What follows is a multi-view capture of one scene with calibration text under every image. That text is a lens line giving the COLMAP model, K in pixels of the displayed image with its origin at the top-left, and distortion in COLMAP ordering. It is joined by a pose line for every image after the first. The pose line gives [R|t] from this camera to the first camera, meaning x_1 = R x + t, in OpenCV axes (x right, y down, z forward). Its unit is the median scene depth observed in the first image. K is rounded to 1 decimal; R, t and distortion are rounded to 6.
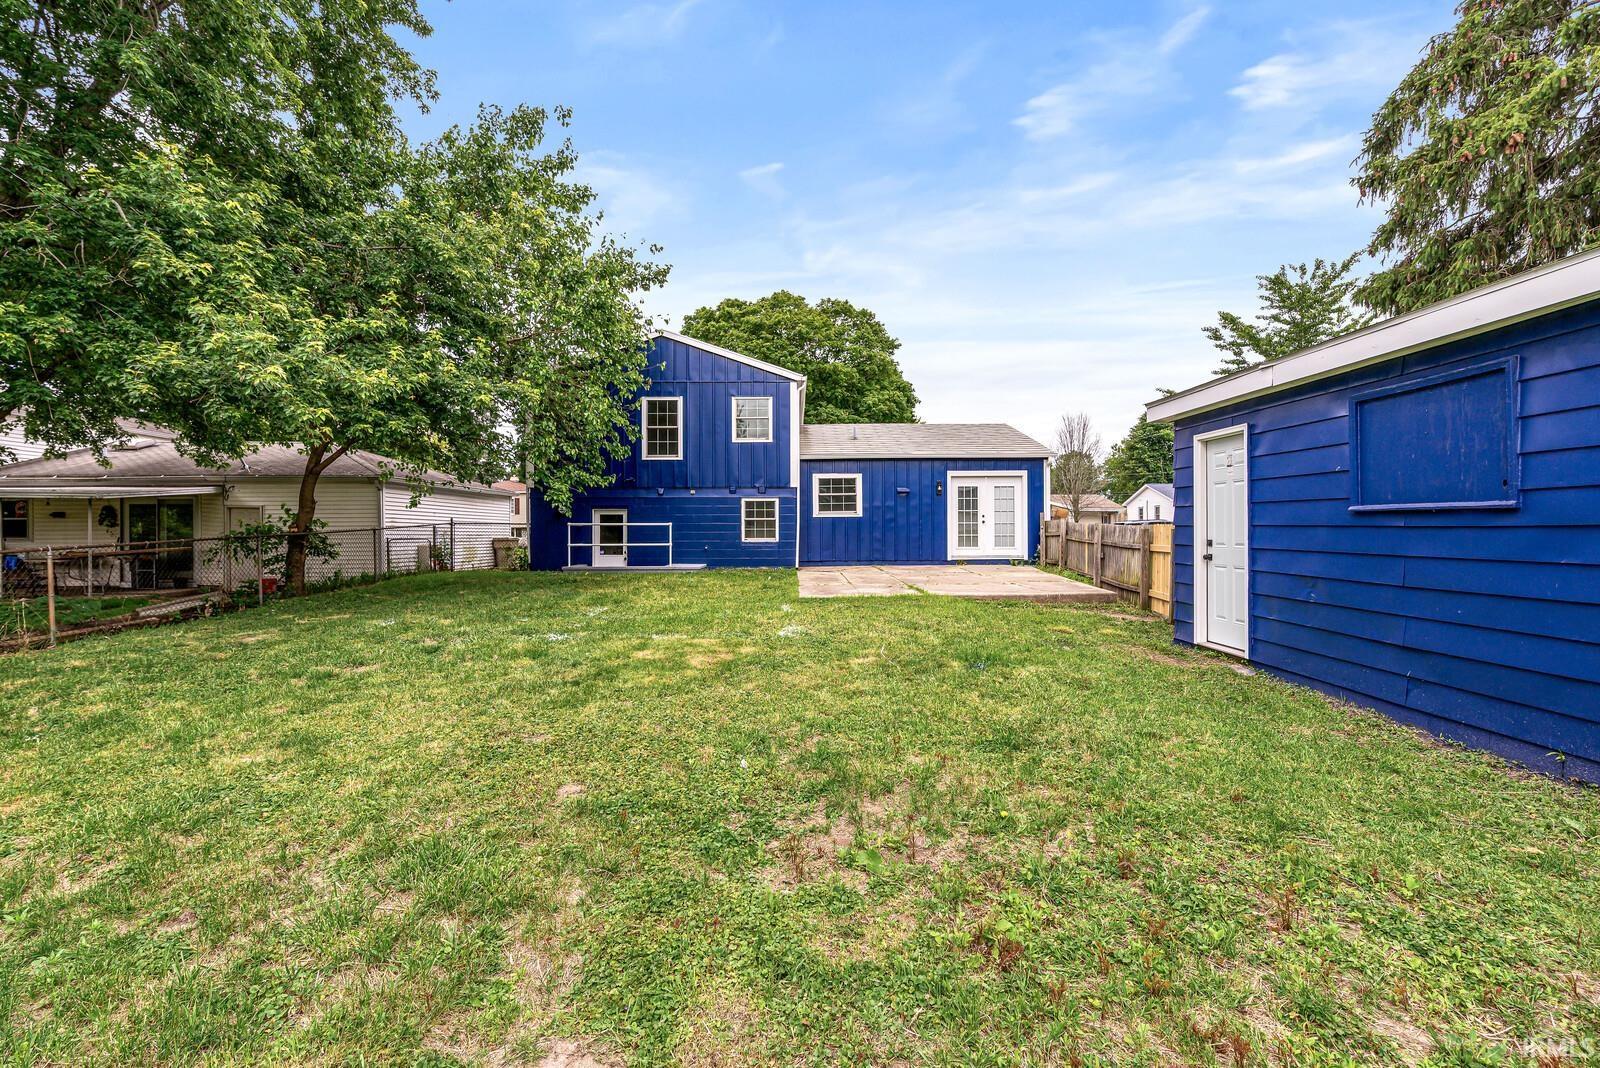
lens RADIAL K [[714.5, 0, 800.0], [0, 714.5, 534.0], [0, 0, 1]] dist [-0.000174, -0.000023]
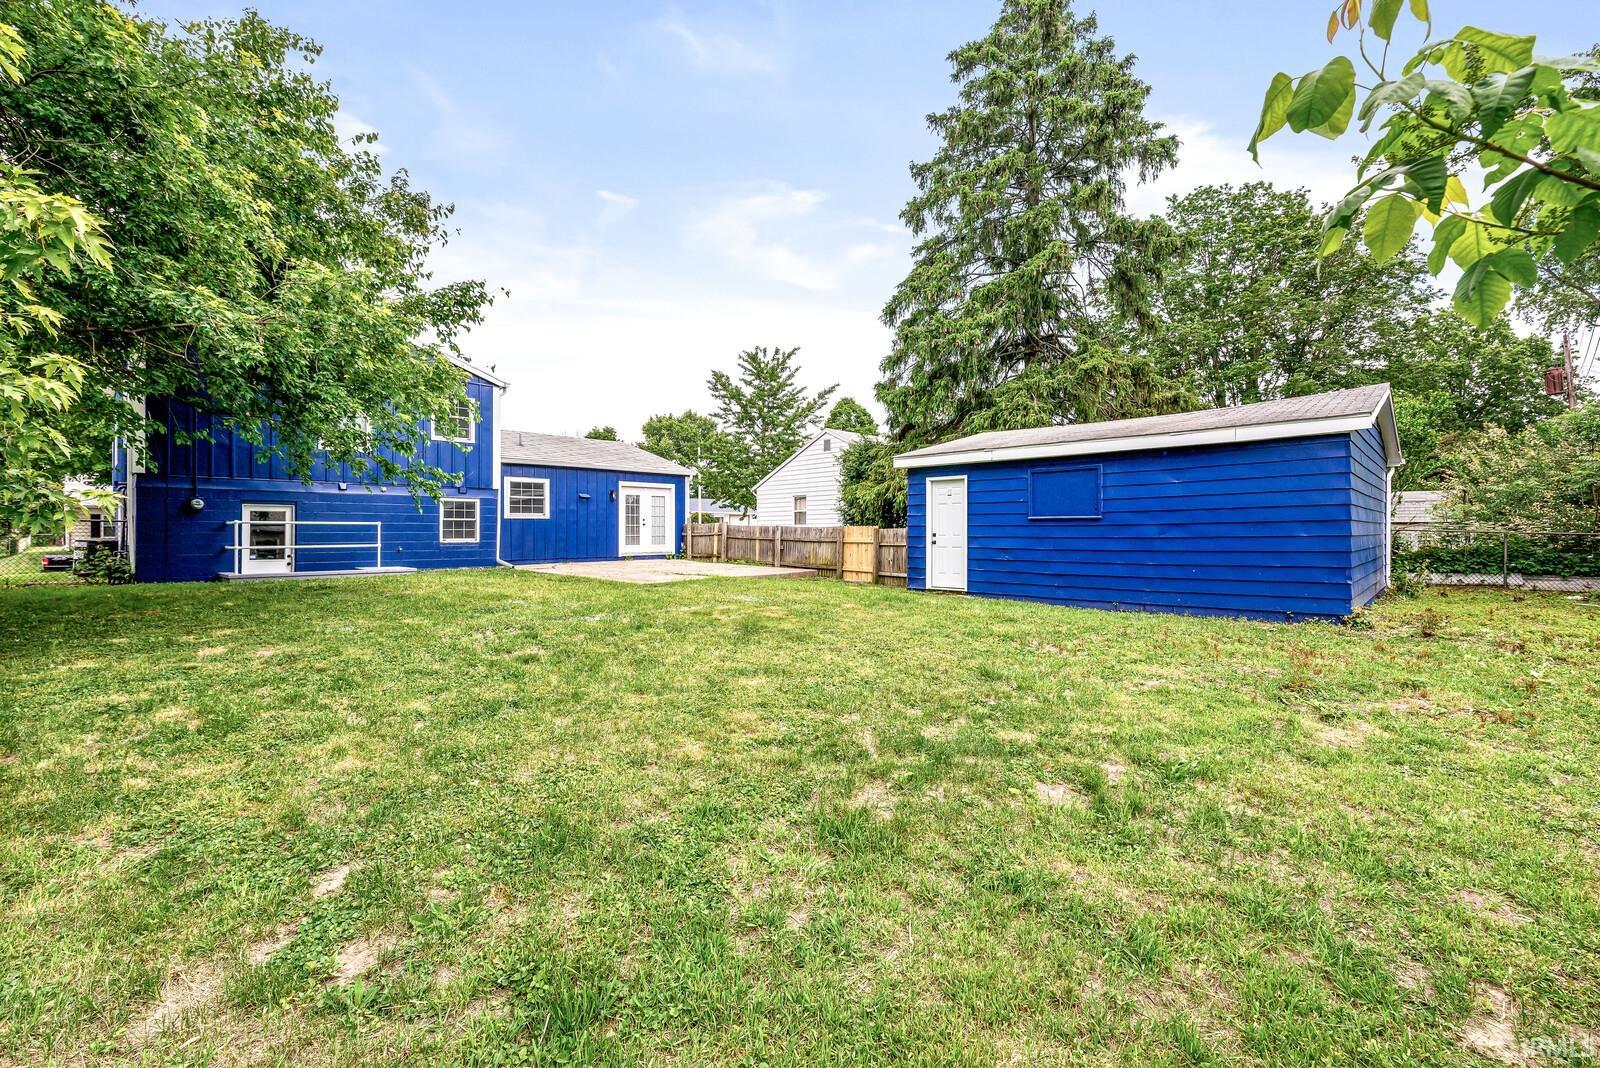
lens RADIAL K [[681.0, 0, 800.0], [0, 681.0, 534.0], [0, 0, 1]] dist [0.000092, 0.000007]
pose [[0.693559, -0.000535, 0.720400, -0.406655], [0.006069, 0.999969, -0.005100, 0.007172], [-0.720375, 0.007909, 0.693540, -0.000215]]
